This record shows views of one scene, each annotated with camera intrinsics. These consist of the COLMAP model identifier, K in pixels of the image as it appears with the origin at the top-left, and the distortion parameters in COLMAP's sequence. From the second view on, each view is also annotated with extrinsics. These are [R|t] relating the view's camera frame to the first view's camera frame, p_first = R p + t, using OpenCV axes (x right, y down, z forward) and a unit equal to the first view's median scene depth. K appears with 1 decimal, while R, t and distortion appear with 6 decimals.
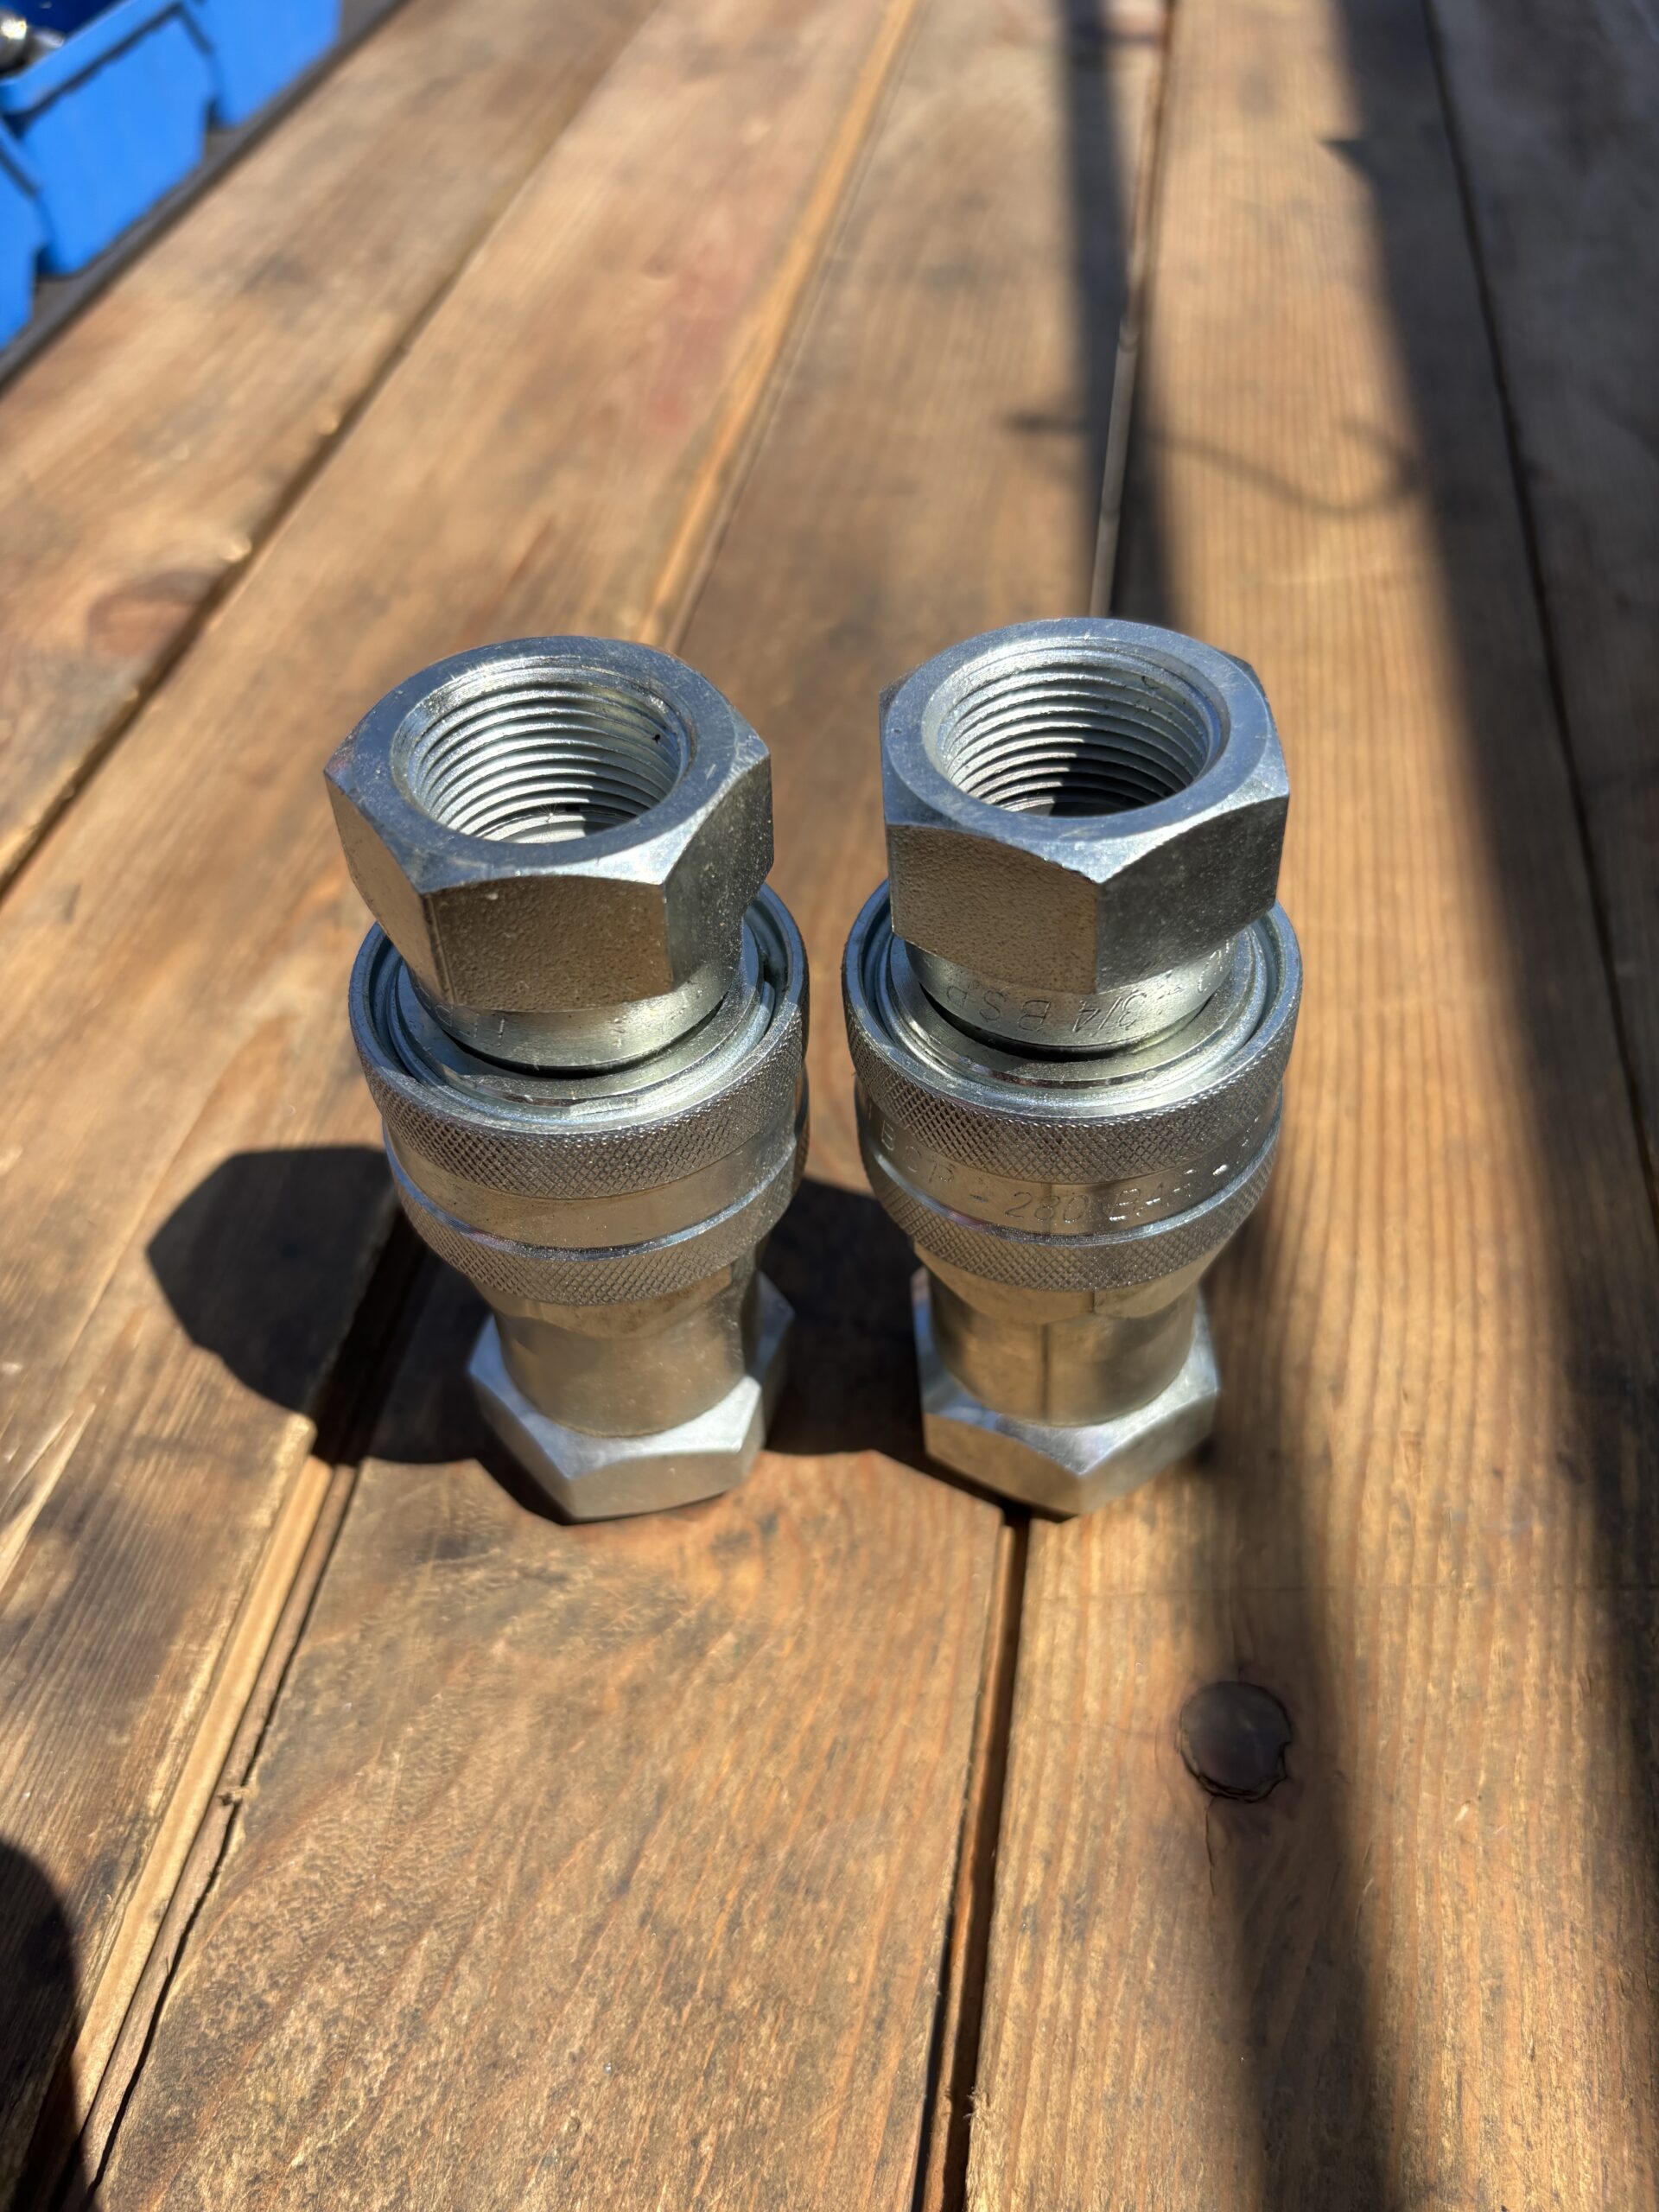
lens RADIAL K [[1759.1, 0, 843.5], [0, 1759.1, 1101.4], [0, 0, 1]] dist [-0.044590, 0.016744]
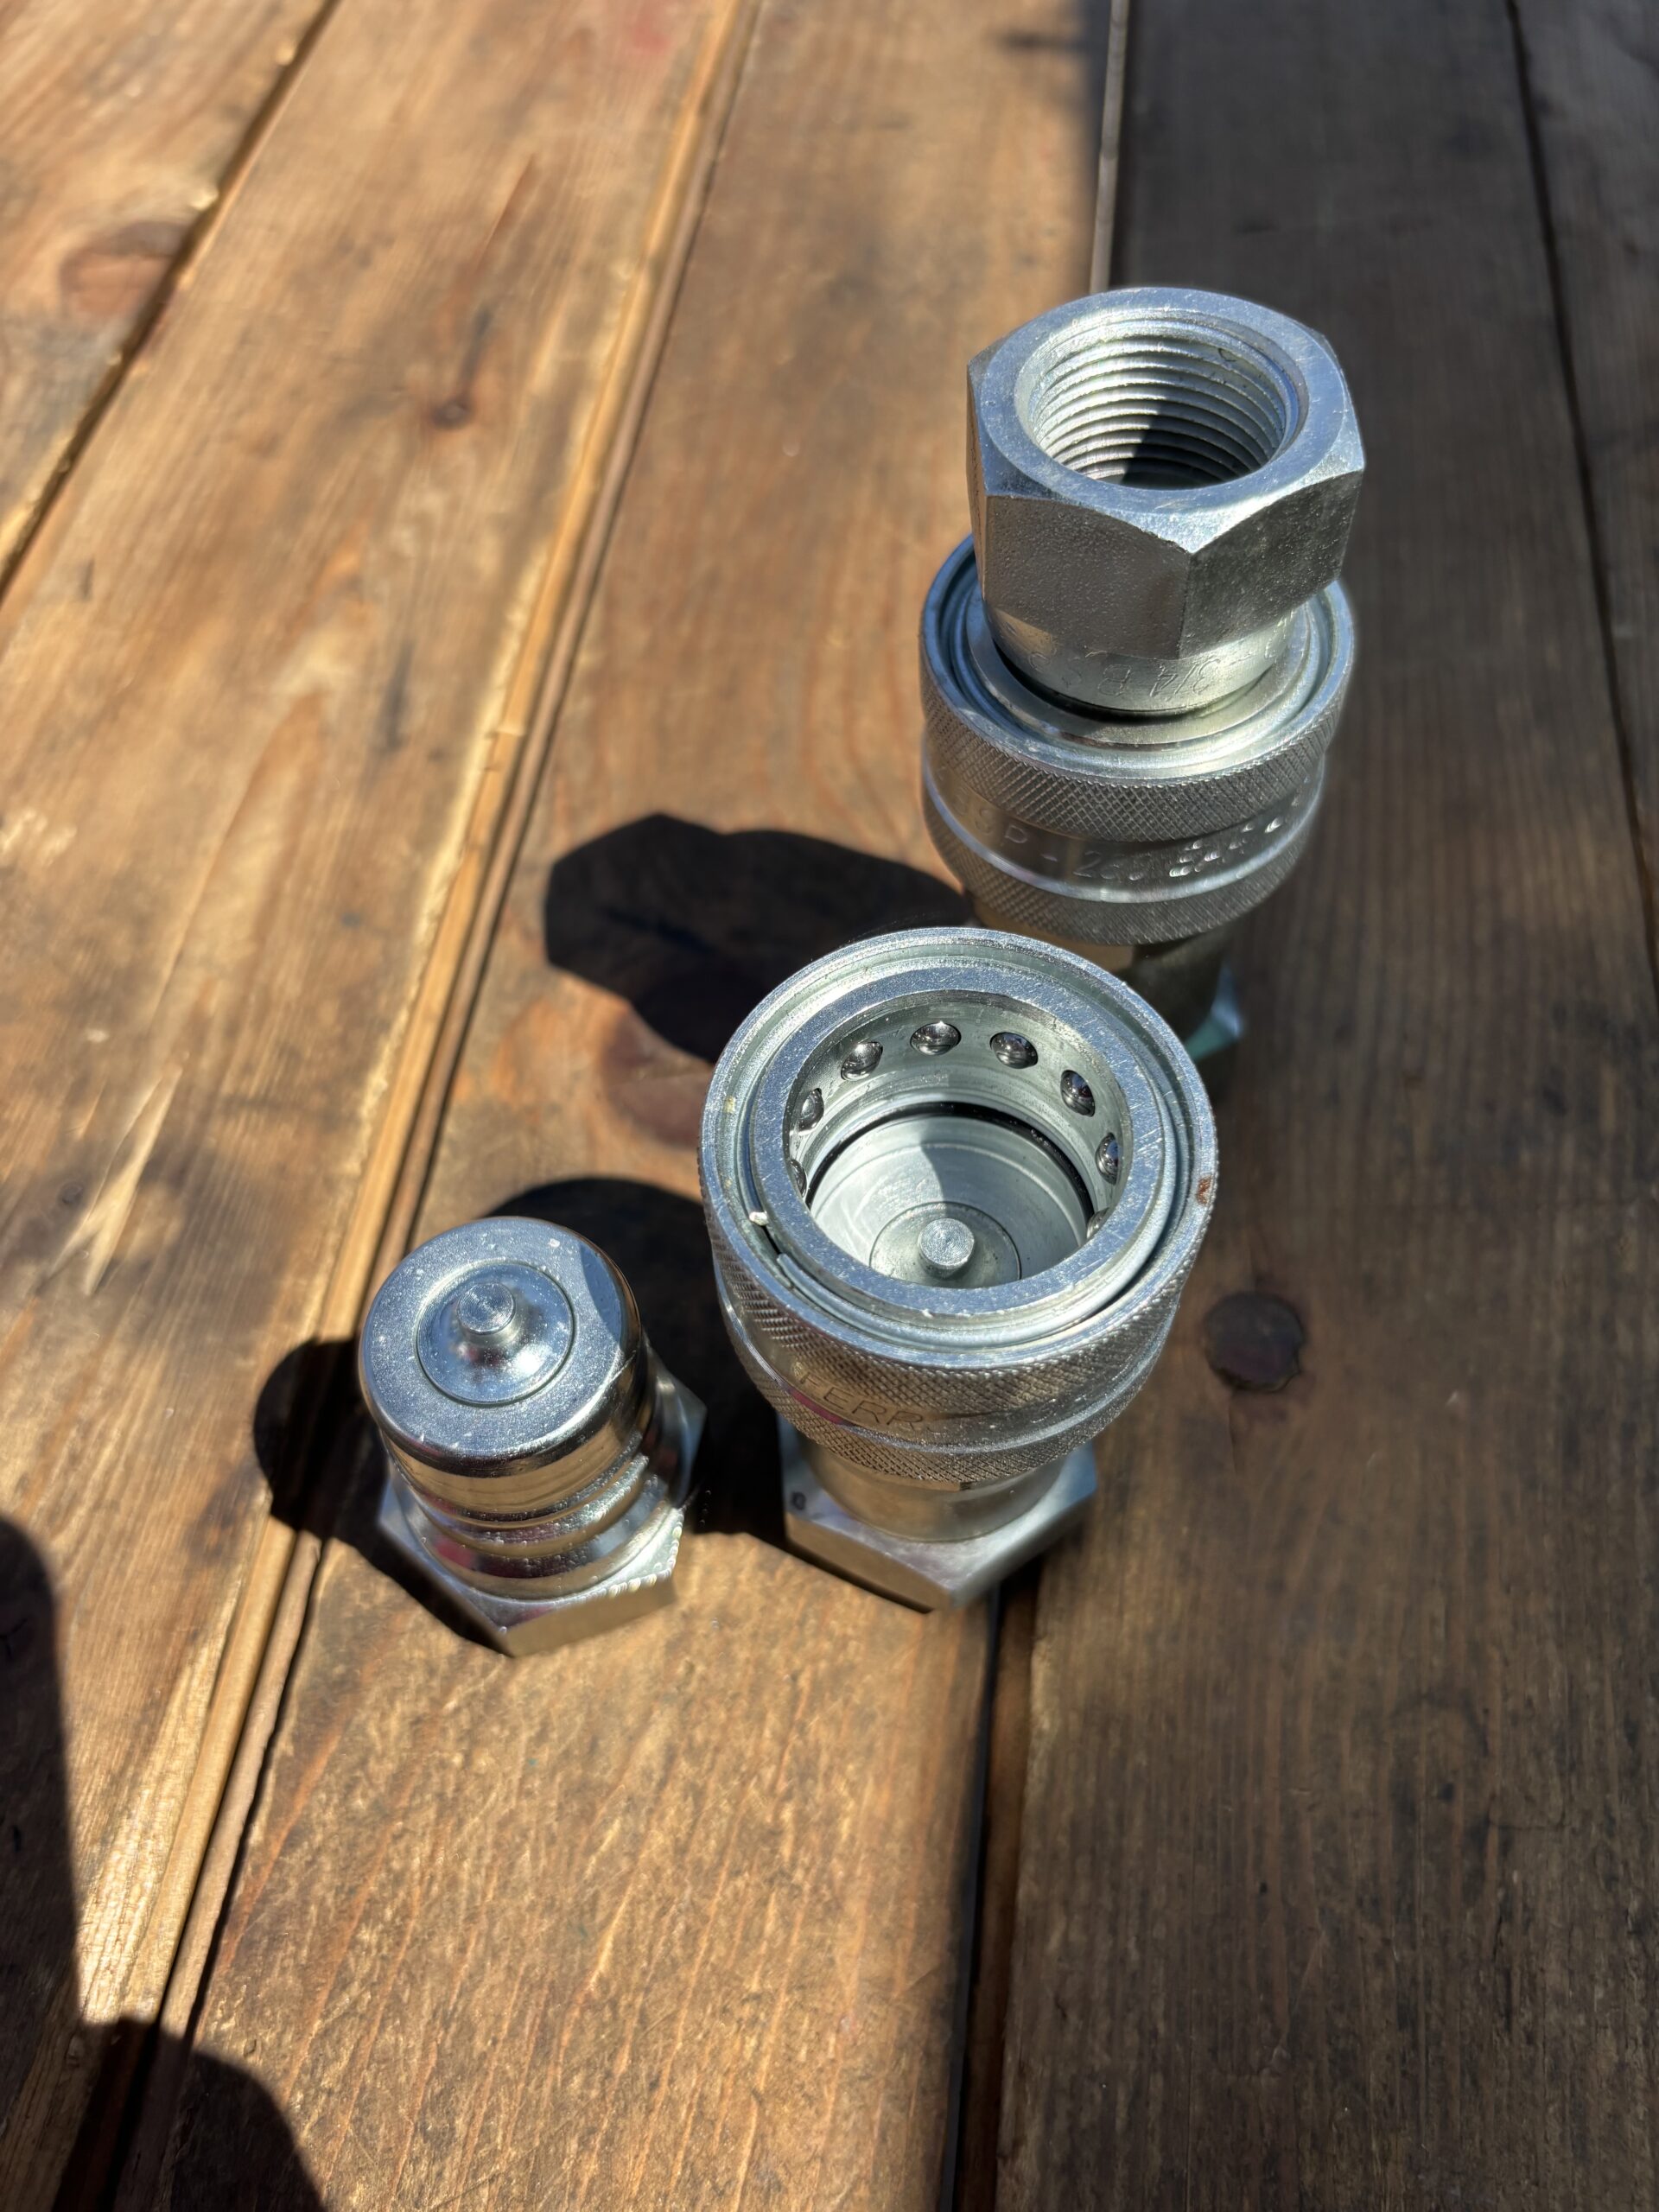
lens RADIAL K [[1759.1, 0, 815.4], [0, 1759.1, 1105.2], [0, 0, 1]] dist [-0.044590, 0.016744]
pose [[0.999564, -0.017608, 0.023715, -0.083213], [0.012916, 0.982625, 0.185153, 0.003854], [-0.026564, -0.184766, 0.982424, -0.074155]]
